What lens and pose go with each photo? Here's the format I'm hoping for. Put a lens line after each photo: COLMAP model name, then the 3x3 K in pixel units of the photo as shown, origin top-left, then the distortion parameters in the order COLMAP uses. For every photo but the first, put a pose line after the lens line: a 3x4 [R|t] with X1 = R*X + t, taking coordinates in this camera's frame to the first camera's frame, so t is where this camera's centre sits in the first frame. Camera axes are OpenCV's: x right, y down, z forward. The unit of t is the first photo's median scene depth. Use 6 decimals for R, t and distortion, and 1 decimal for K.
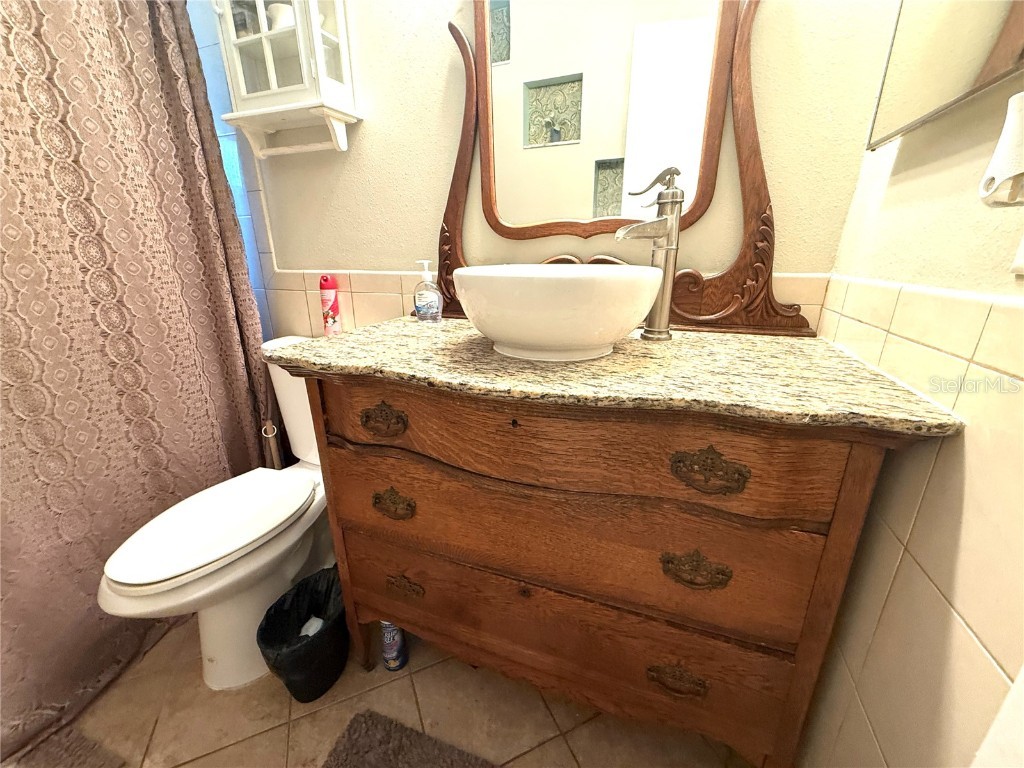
lens RADIAL K [[409.6, 0, 514.7], [0, 409.6, 382.9], [0, 0, 1]] dist [-0.002132, 0.000409]
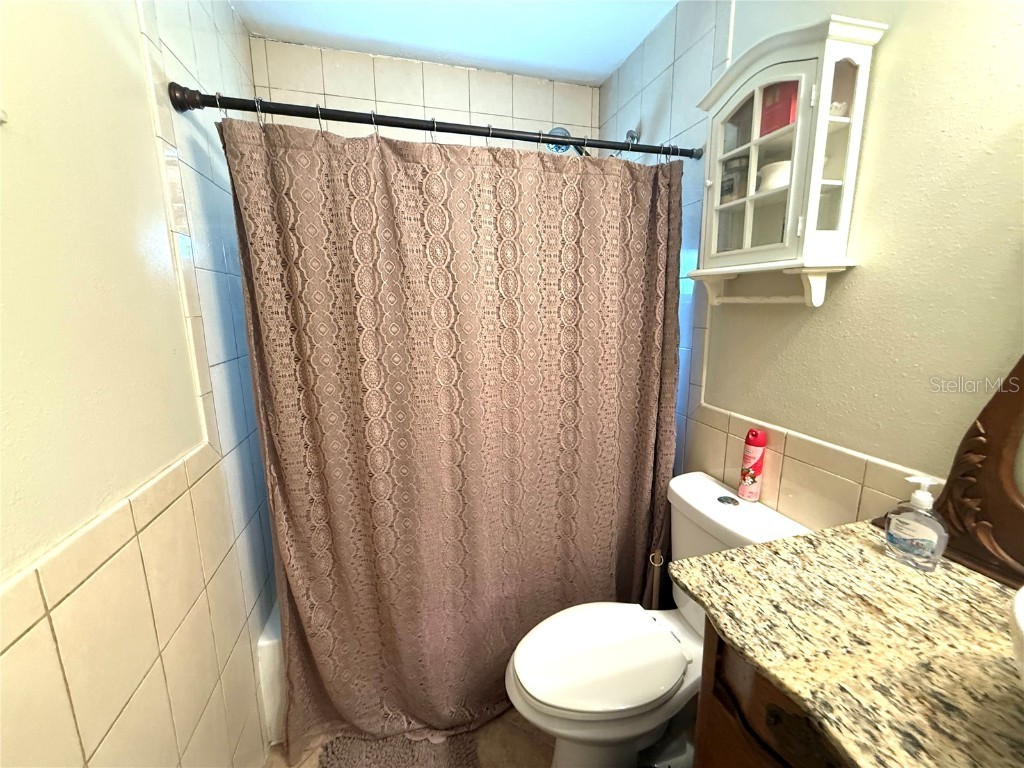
lens RADIAL K [[409.6, 0, 512.0], [0, 409.6, 382.8], [0, 0, 1]] dist [-0.002132, 0.000409]
pose [[0.592014, 0.148964, -0.792041, -0.104624], [-0.236829, 0.971535, 0.005704, -0.268867], [0.770345, 0.184202, 0.610442, 0.057730]]
